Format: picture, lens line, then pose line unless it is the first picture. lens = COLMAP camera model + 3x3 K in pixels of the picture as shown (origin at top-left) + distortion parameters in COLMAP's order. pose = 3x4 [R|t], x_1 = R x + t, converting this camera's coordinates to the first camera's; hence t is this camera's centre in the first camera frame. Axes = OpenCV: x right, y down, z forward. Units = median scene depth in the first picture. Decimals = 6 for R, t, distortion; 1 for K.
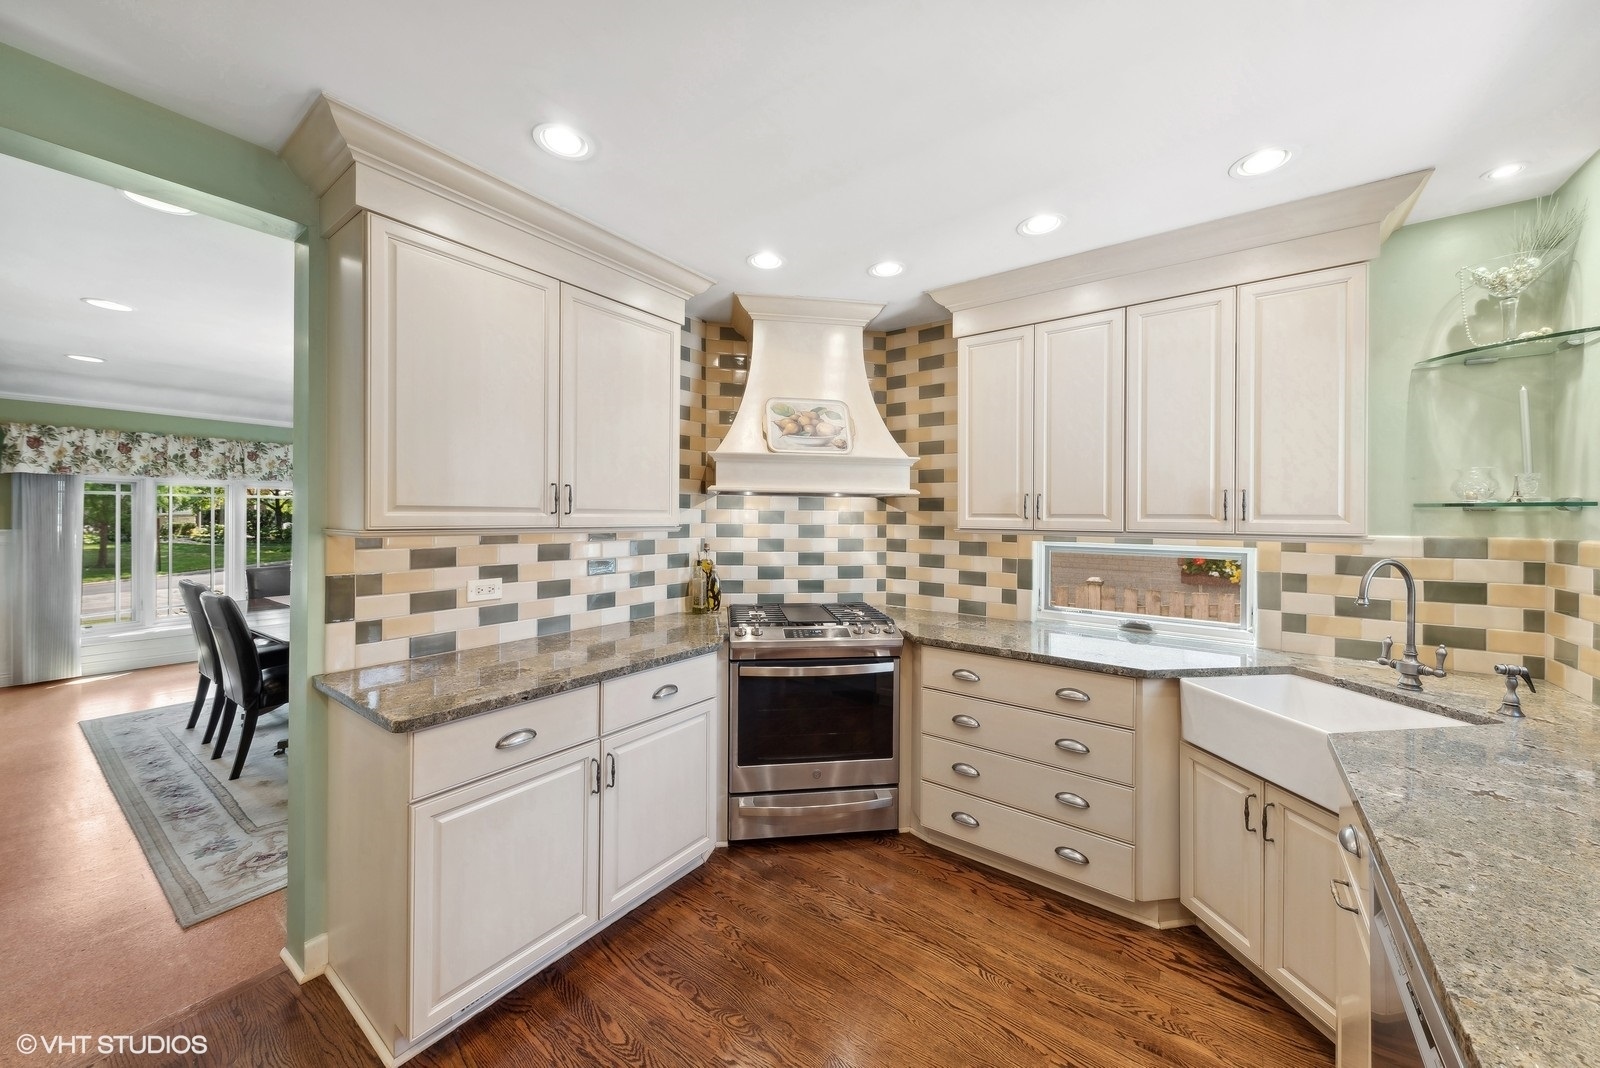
lens RADIAL K [[565.3, 0, 796.2], [0, 565.3, 518.4], [0, 0, 1]] dist [-0.000491, -0.000446]
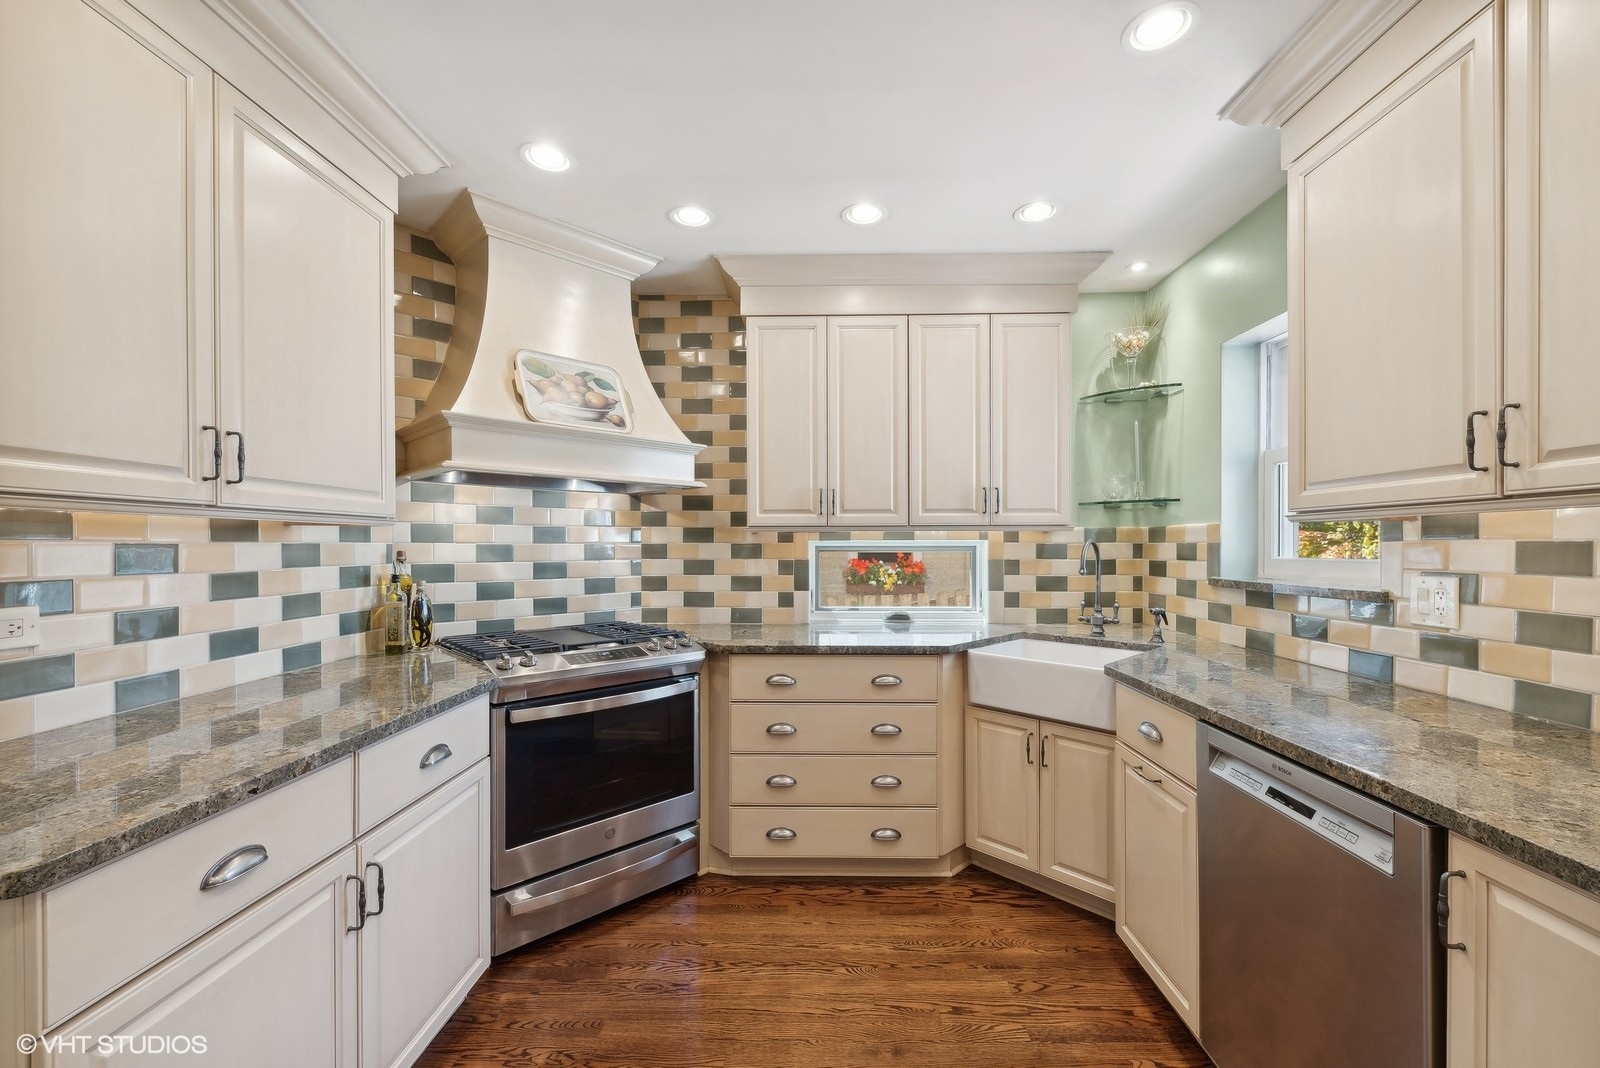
lens RADIAL K [[651.8, 0, 806.0], [0, 651.8, 553.9], [0, 0, 1]] dist [-0.000066, -0.000099]
pose [[0.809650, -0.017625, 0.586648, -0.287111], [0.011741, 0.999835, 0.013835, 0.055299], [-0.586795, -0.004314, 0.809724, 0.106026]]
